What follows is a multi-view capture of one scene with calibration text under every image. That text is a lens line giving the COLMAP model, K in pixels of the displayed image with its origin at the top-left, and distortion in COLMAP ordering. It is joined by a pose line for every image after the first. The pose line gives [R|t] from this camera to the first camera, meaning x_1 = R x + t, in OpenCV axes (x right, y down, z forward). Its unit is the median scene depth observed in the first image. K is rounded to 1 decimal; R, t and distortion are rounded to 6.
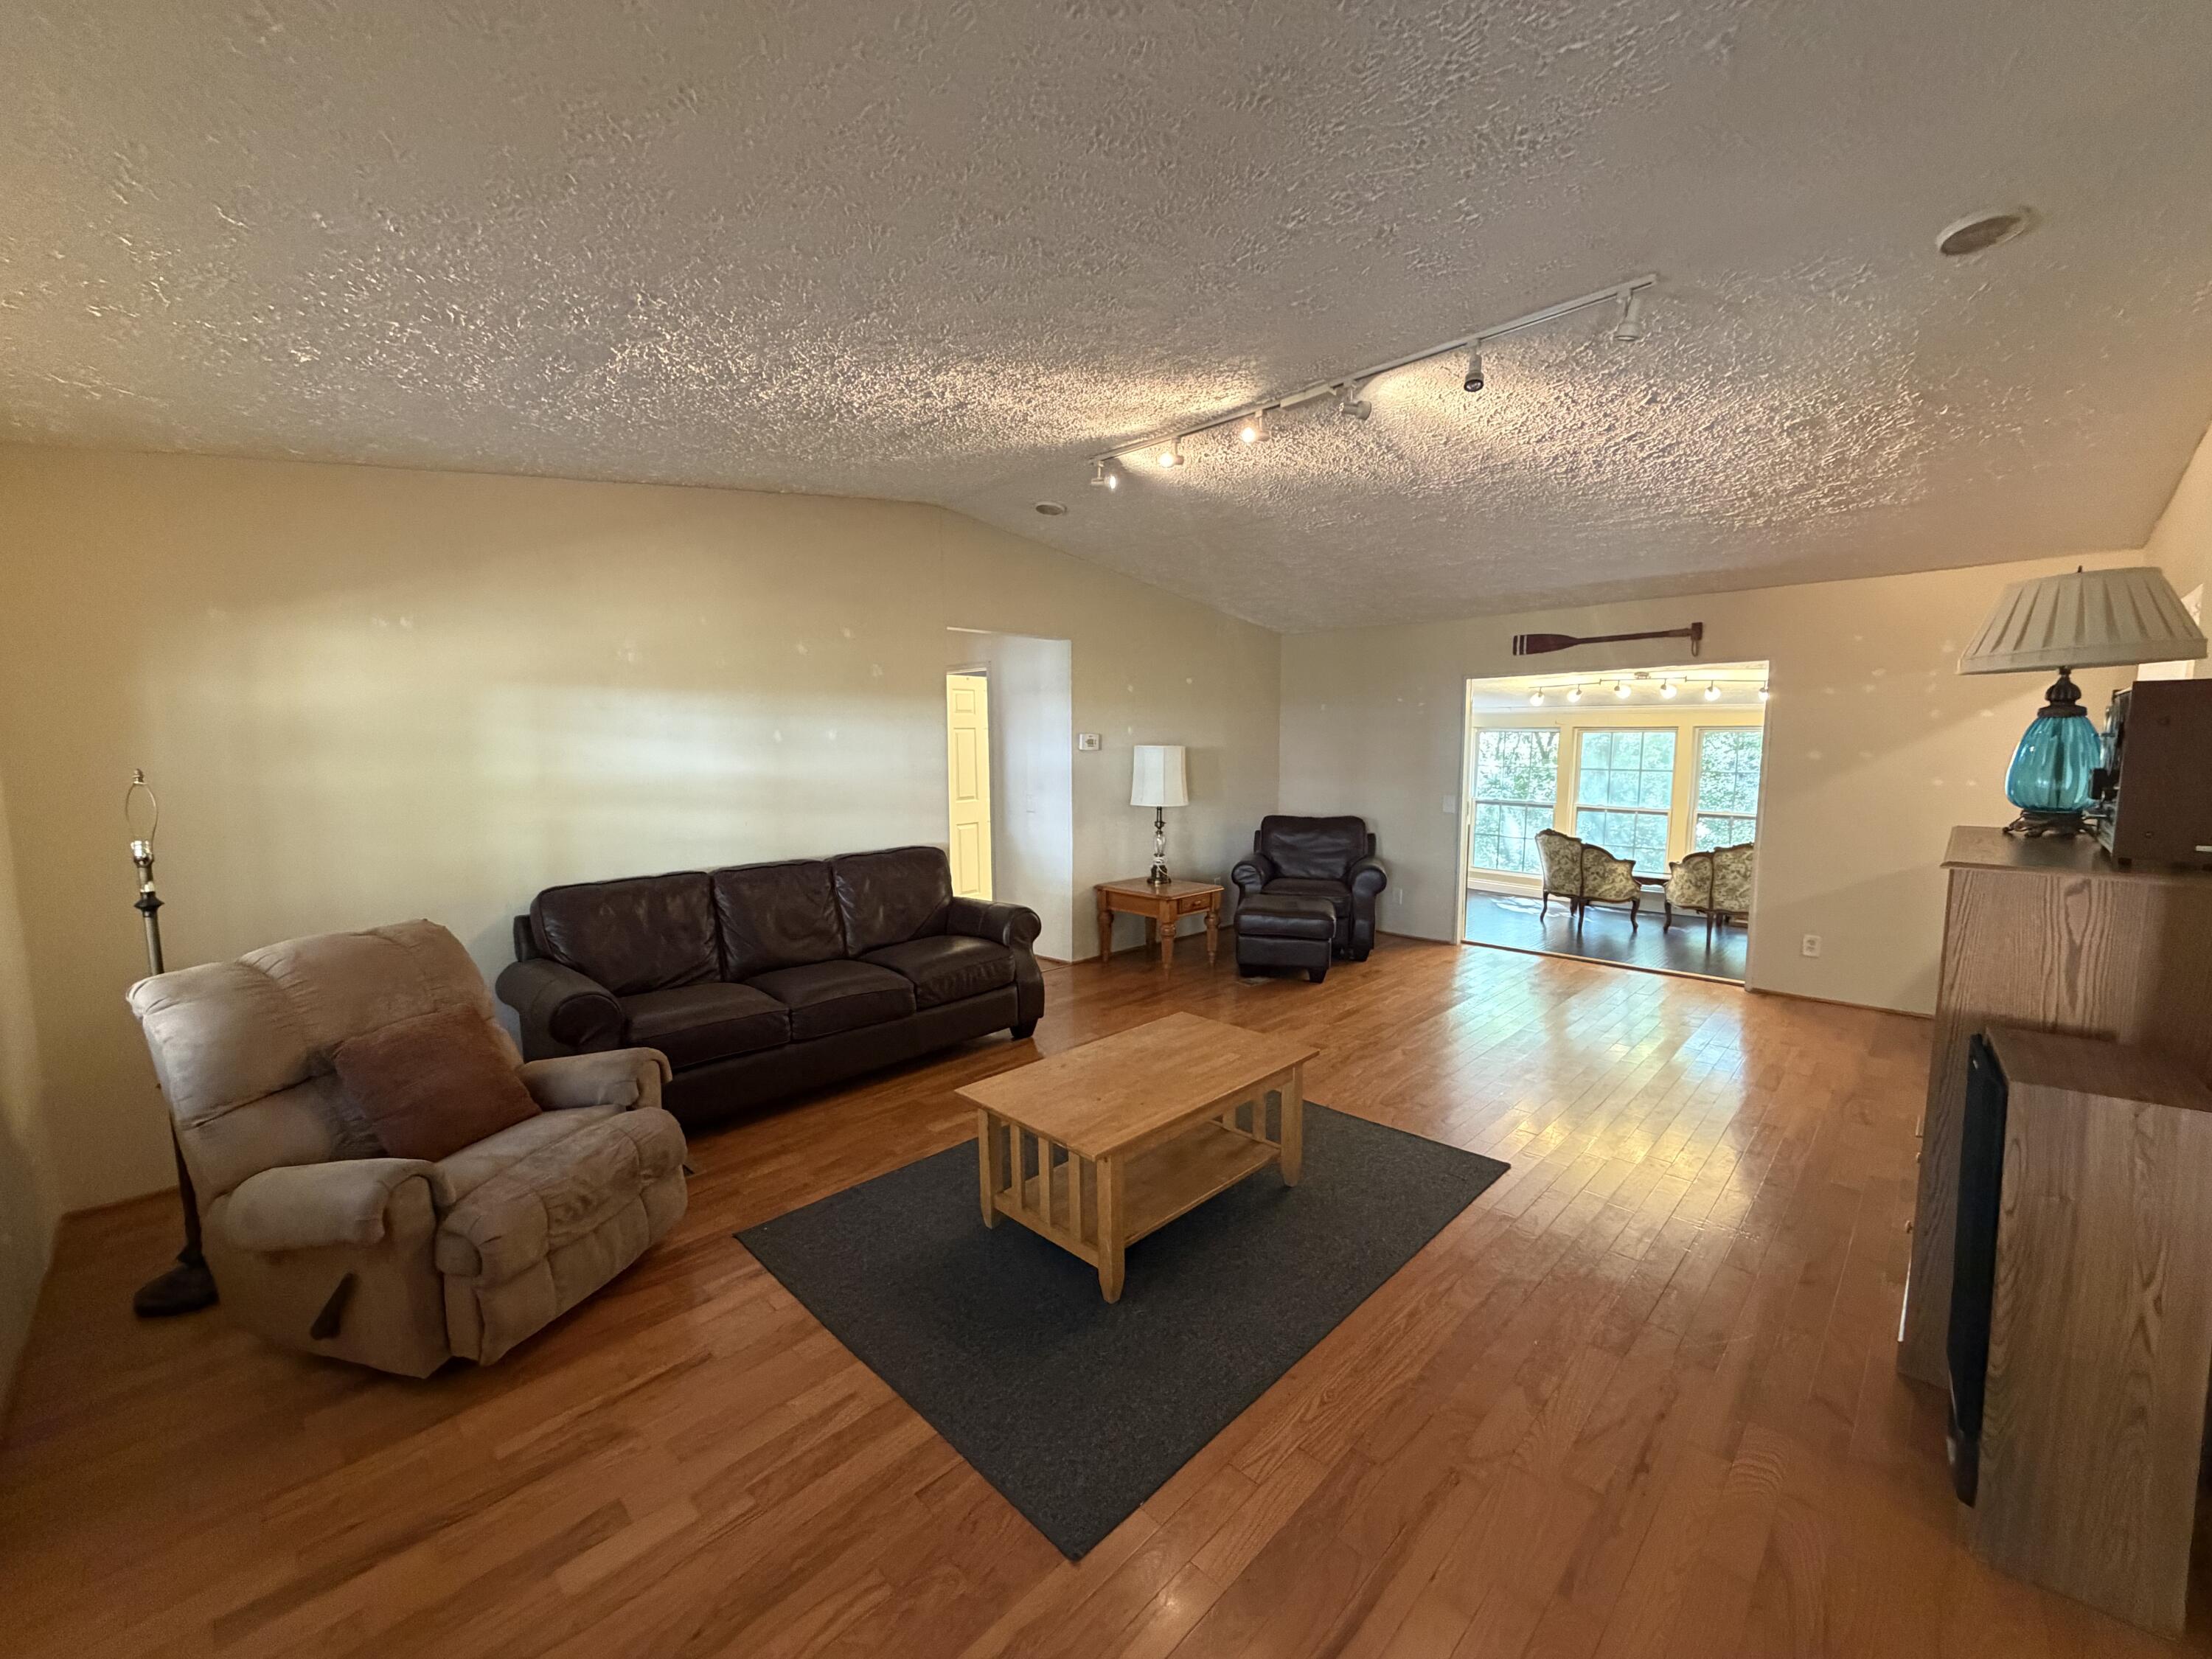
lens RADIAL K [[880.2, 0, 1104.8], [0, 880.2, 830.6], [0, 0, 1]] dist [-0.001900, 0.000322]
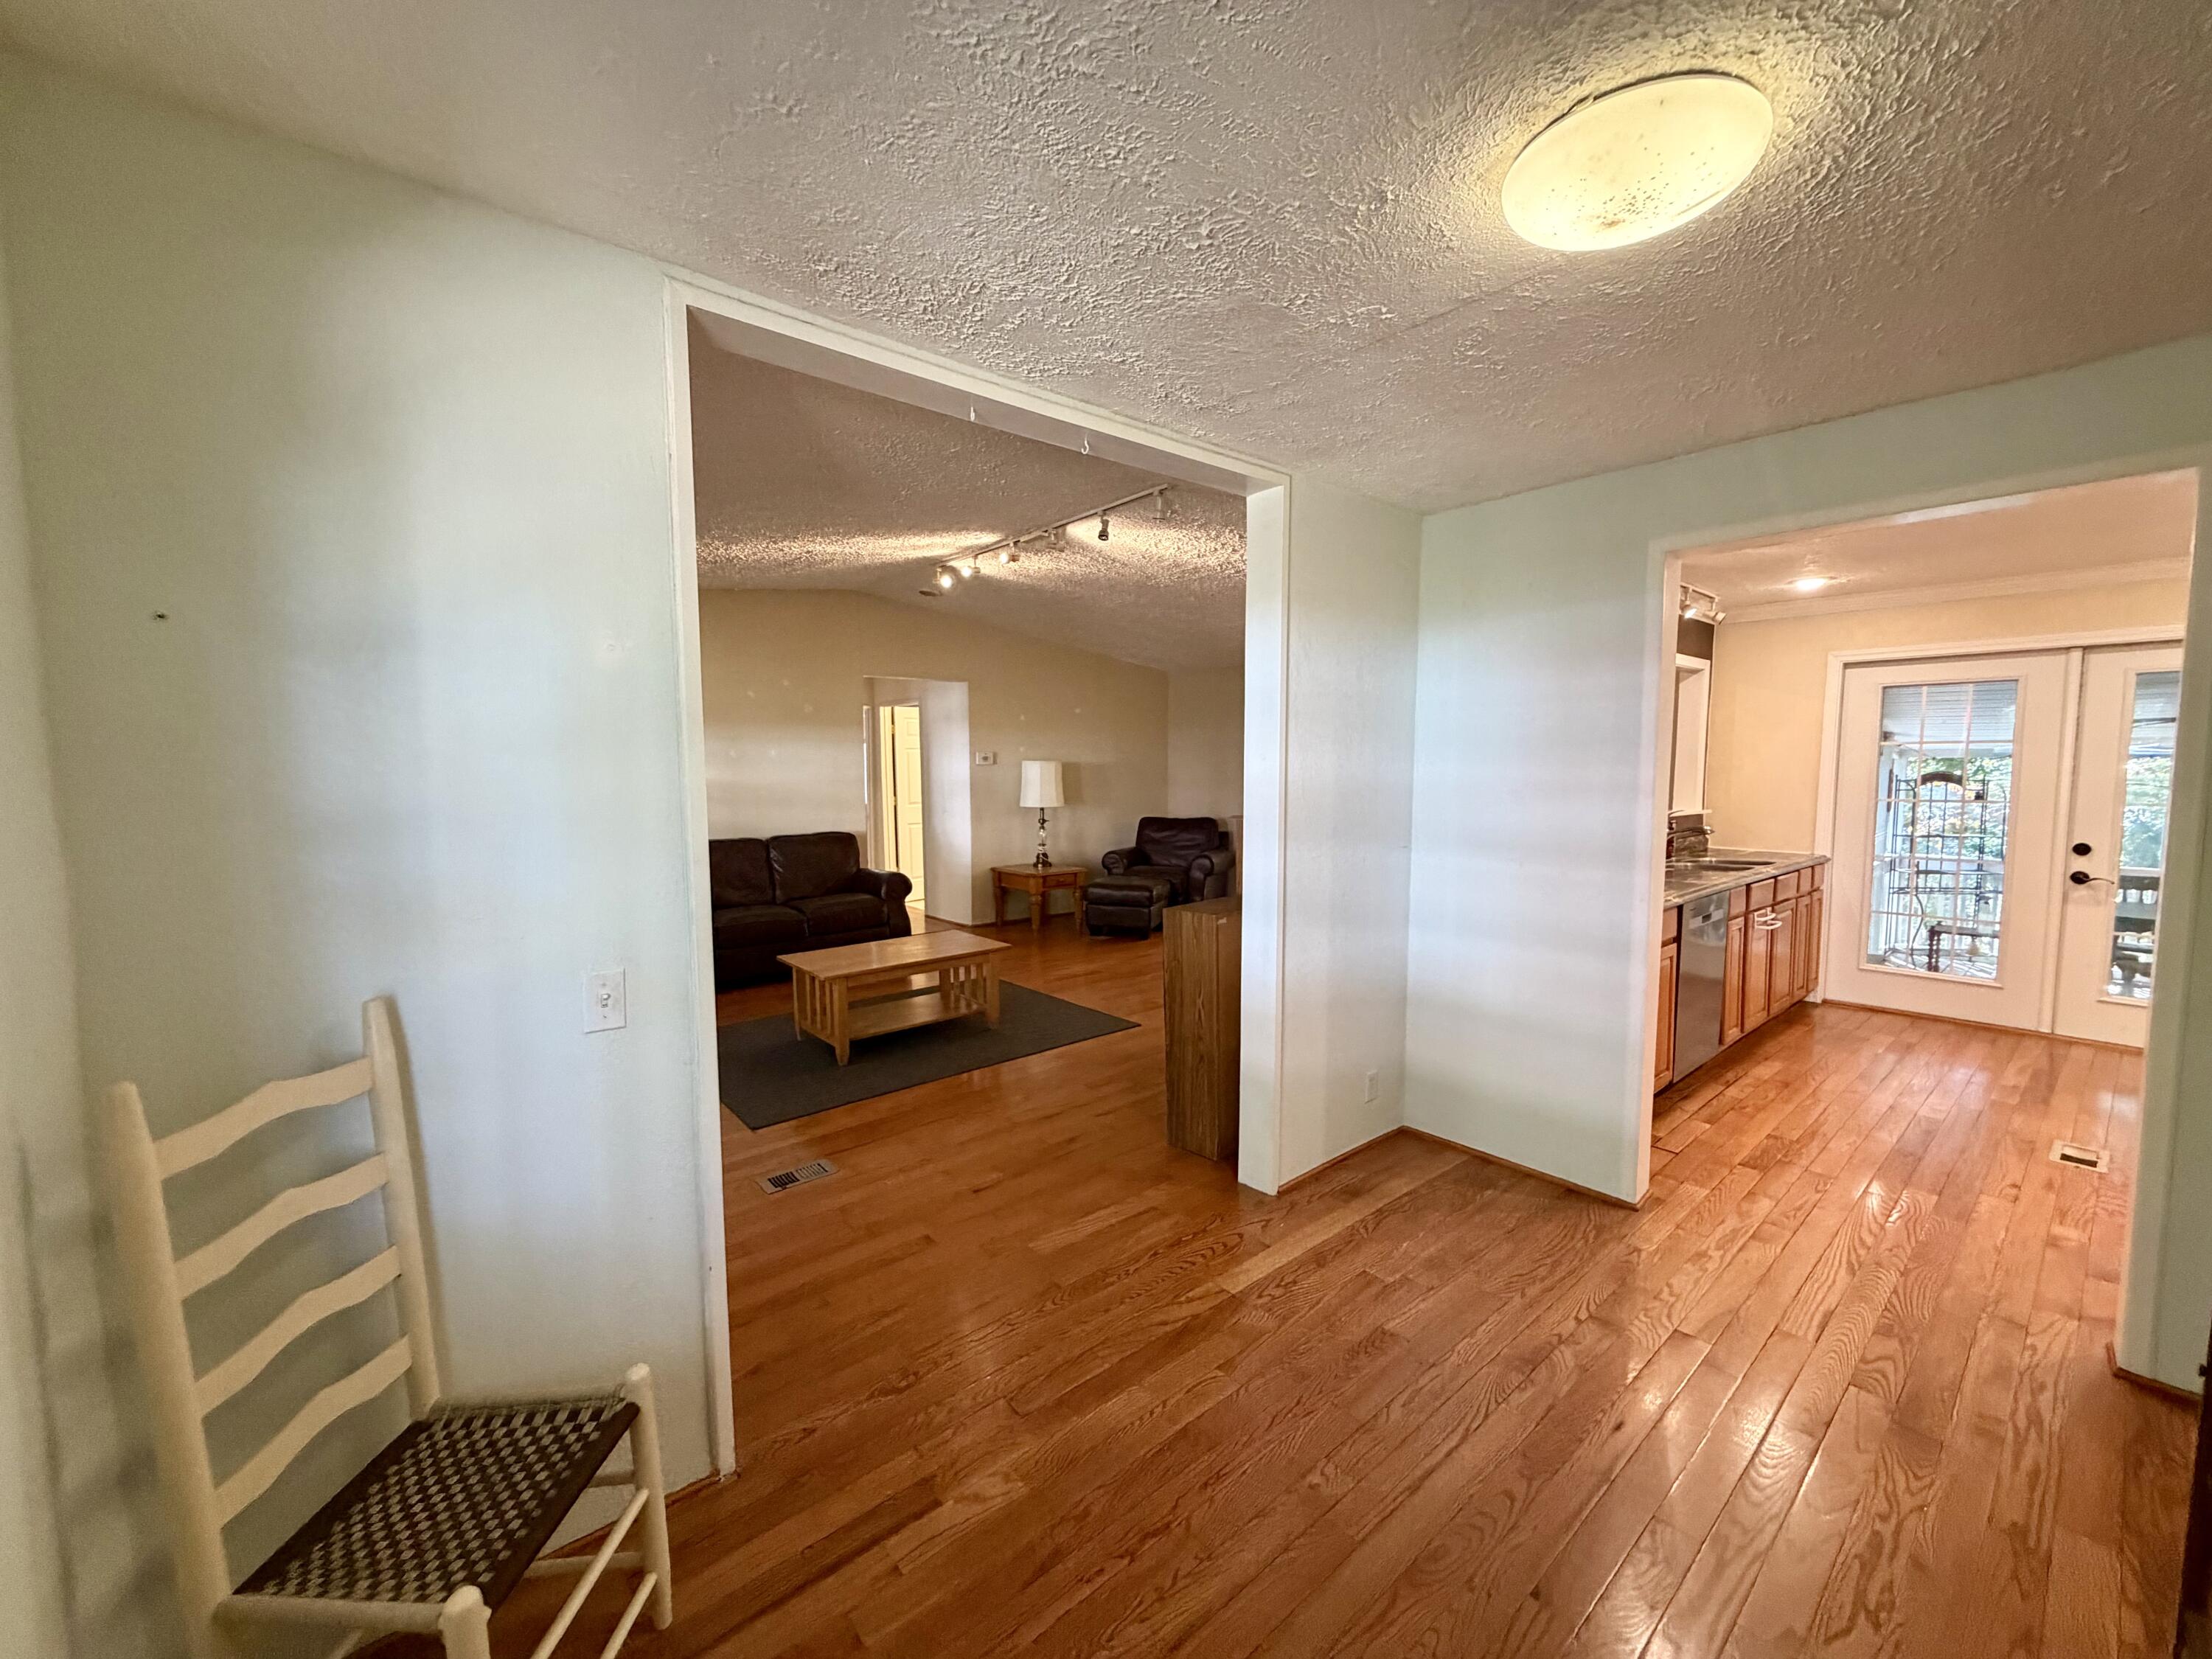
lens RADIAL K [[880.2, 0, 1102.0], [0, 880.2, 828.8], [0, 0, 1]] dist [-0.001900, 0.000322]
pose [[0.996181, 0.004669, -0.087188, 0.270563], [-0.006845, 0.999672, -0.024676, 0.036331], [0.087044, 0.025179, 0.995886, -0.296140]]
